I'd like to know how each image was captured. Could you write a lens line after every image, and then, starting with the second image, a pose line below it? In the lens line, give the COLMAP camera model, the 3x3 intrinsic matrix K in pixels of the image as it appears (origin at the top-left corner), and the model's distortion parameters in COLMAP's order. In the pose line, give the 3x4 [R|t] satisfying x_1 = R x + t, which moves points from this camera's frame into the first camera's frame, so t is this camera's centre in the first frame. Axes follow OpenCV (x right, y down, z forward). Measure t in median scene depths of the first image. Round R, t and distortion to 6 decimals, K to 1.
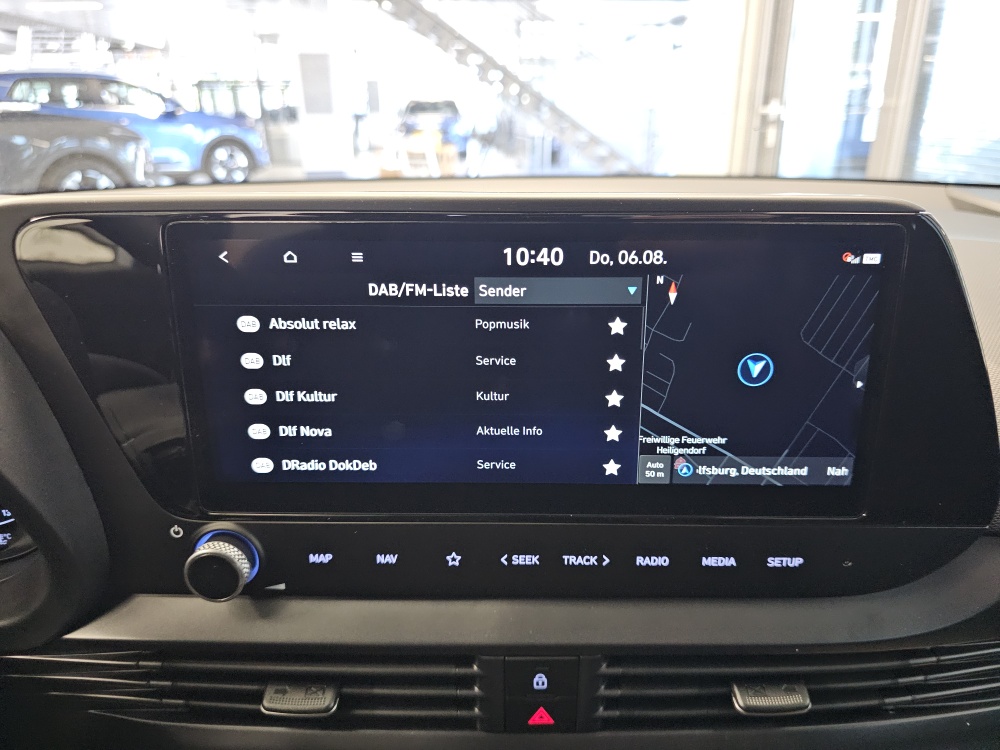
lens RADIAL K [[694.1, 0, 514.3], [0, 694.1, 379.8], [0, 0, 1]] dist [0.038550, -0.046855]
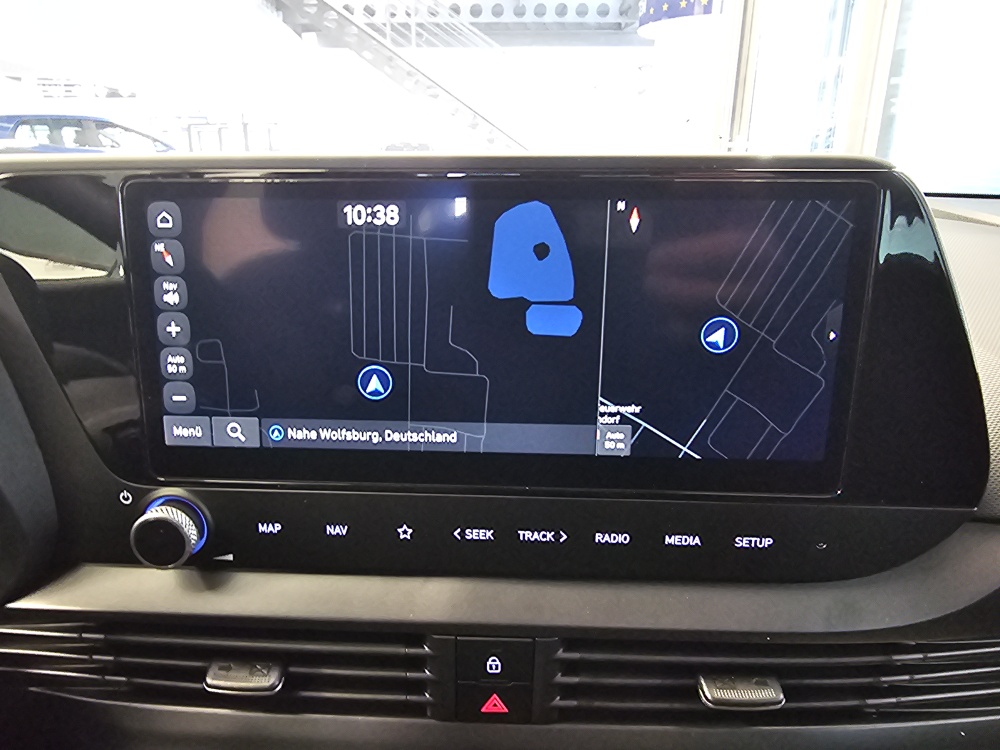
lens RADIAL K [[684.7, 0, 453.4], [0, 684.7, 368.8], [0, 0, 1]] dist [0.014984, -0.000821]
pose [[0.999001, 0.011881, -0.043083, 0.018241], [-0.014613, 0.997865, -0.063659, 0.090115], [0.042234, 0.064225, 0.997041, 0.038141]]
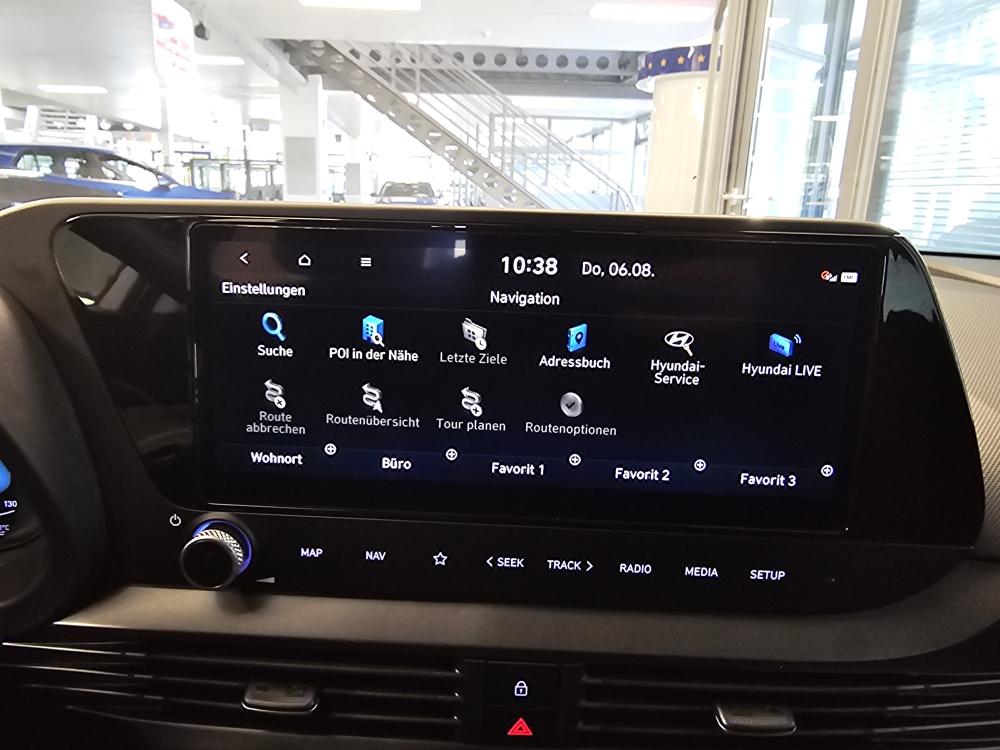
lens RADIAL K [[684.7, 0, 460.7], [0, 684.7, 377.8], [0, 0, 1]] dist [0.014984, -0.000821]
pose [[0.999071, 0.035206, -0.024845, -0.040824], [-0.037697, 0.993414, -0.108199, 0.099951], [0.020872, 0.109035, 0.993819, -0.029770]]
